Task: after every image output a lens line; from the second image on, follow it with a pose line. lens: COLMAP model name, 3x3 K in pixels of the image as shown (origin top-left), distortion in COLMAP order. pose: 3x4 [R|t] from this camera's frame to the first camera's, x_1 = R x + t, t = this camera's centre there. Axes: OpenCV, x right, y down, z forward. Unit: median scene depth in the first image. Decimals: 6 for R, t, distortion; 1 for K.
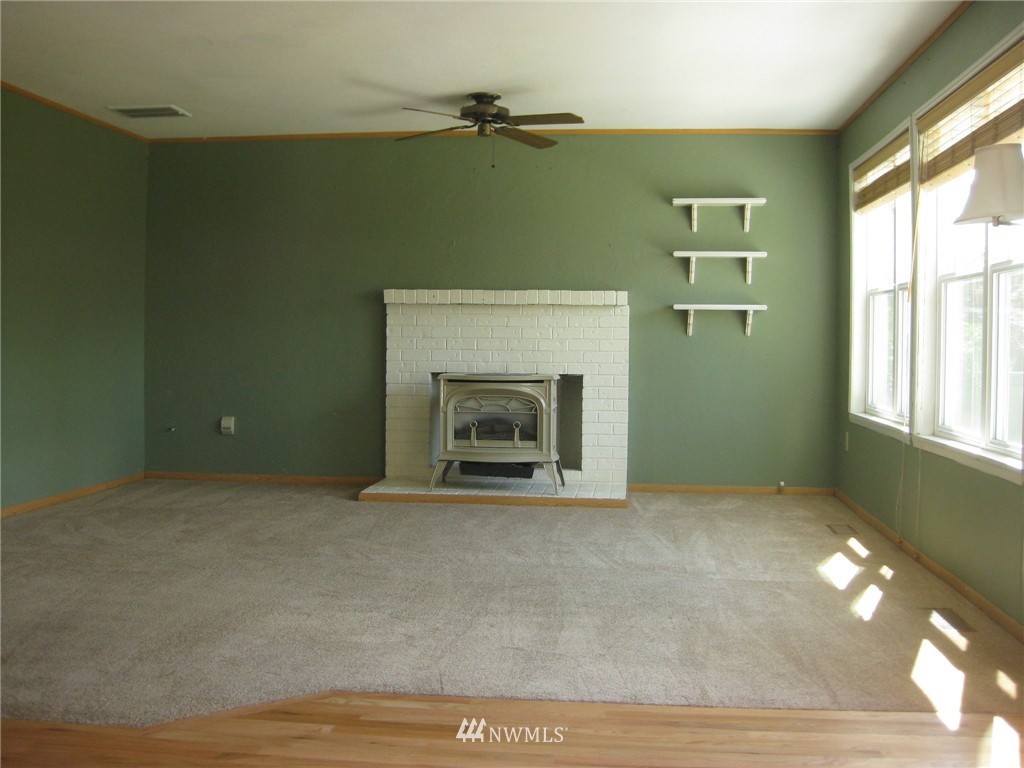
lens RADIAL K [[1114.5, 0, 515.1], [0, 1114.5, 379.2], [0, 0, 1]] dist [-0.157309, 0.000000]
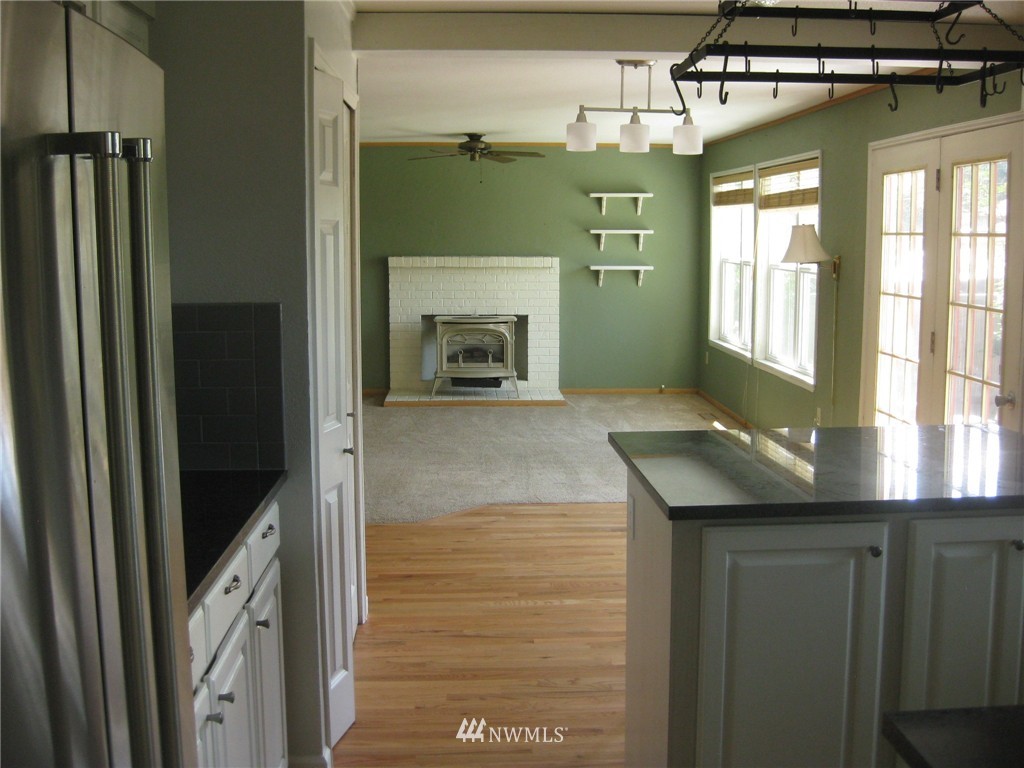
lens RADIAL K [[1114.5, 0, 509.0], [0, 1114.5, 386.1], [0, 0, 1]] dist [-0.157309, 0.000000]
pose [[0.988519, -0.028944, 0.148298, -0.186093], [0.013395, 0.994403, 0.104800, -0.065688], [-0.150502, -0.101610, 0.983374, -0.442777]]
